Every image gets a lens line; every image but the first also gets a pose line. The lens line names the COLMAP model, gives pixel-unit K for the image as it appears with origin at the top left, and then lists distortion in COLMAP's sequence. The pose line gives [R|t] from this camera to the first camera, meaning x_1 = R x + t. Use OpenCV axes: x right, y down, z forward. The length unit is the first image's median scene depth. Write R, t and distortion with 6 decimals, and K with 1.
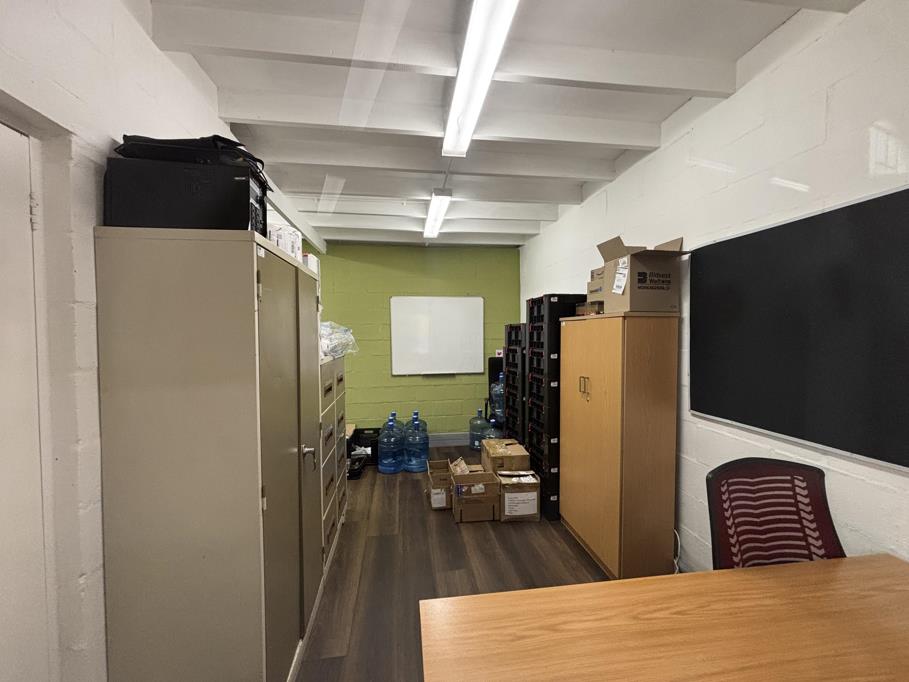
lens RADIAL K [[365.7, 0, 448.8], [0, 365.7, 339.9], [0, 0, 1]] dist [0.000665, 0.000993]
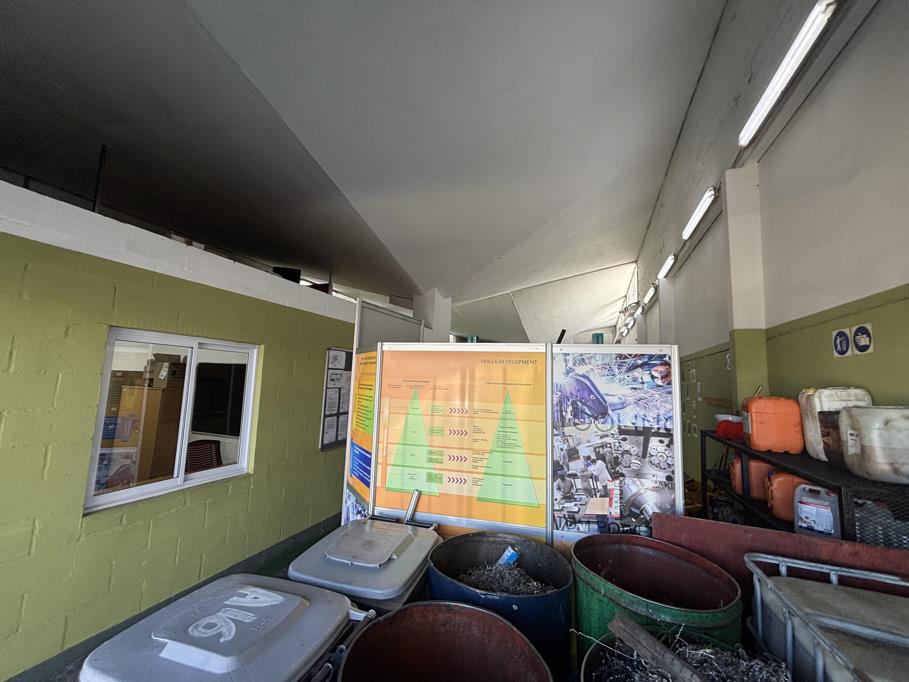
lens RADIAL K [[365.7, 0, 451.9], [0, 365.7, 339.8], [0, 0, 1]] dist [0.000665, 0.000993]
pose [[0.473947, 0.120275, 0.872301, -0.636039], [-0.020779, 0.991879, -0.125473, -0.121265], [-0.880308, 0.041342, 0.472597, -1.537959]]
